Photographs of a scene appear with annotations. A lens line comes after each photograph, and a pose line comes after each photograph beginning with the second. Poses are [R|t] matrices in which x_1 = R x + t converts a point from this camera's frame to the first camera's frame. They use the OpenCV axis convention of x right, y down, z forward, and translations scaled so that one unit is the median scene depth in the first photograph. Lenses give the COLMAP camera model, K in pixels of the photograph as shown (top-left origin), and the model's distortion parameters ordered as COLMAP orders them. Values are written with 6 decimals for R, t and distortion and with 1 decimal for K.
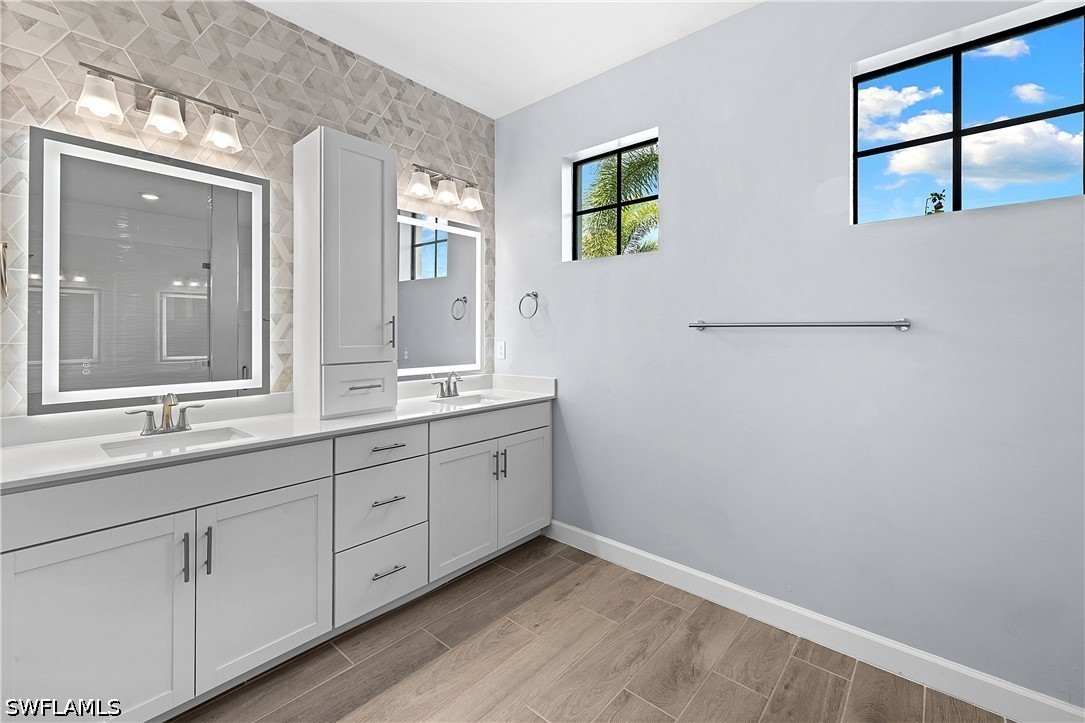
lens RADIAL K [[460.1, 0, 541.0], [0, 460.1, 332.8], [0, 0, 1]] dist [-0.000591, 0.000219]
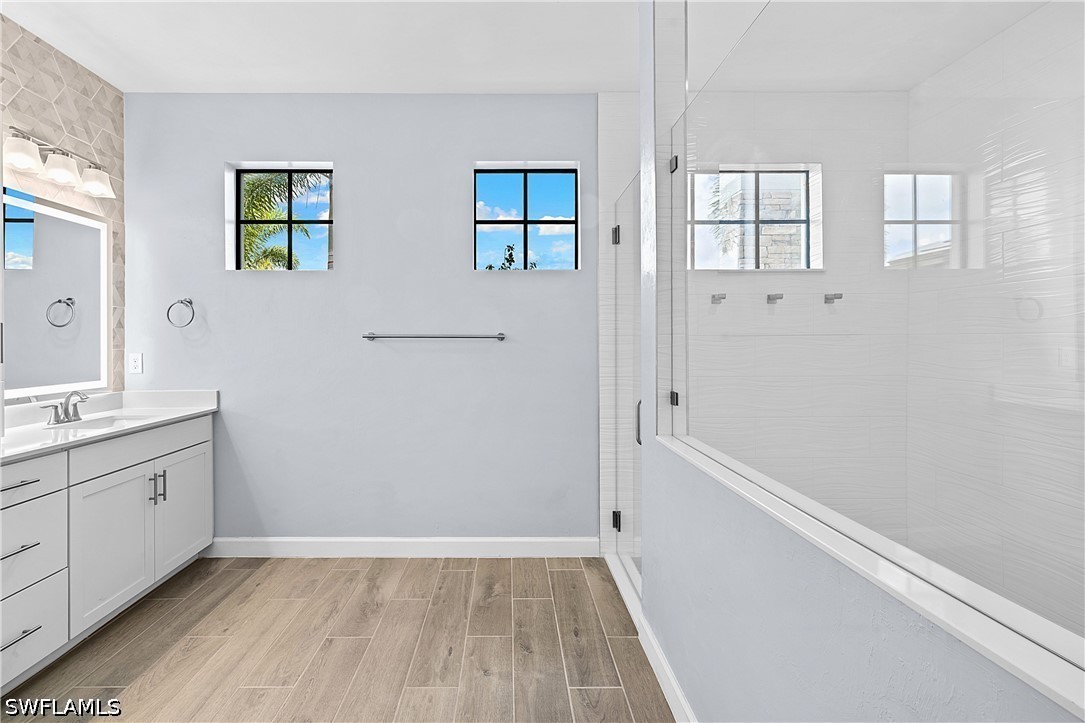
lens RADIAL K [[460.1, 0, 541.0], [0, 460.1, 332.8], [0, 0, 1]] dist [-0.000591, 0.000219]
pose [[0.705620, 0.011541, 0.708496, -0.191188], [0.000257, 0.999863, -0.016544, -0.005540], [-0.708590, 0.011856, 0.705521, -0.175433]]
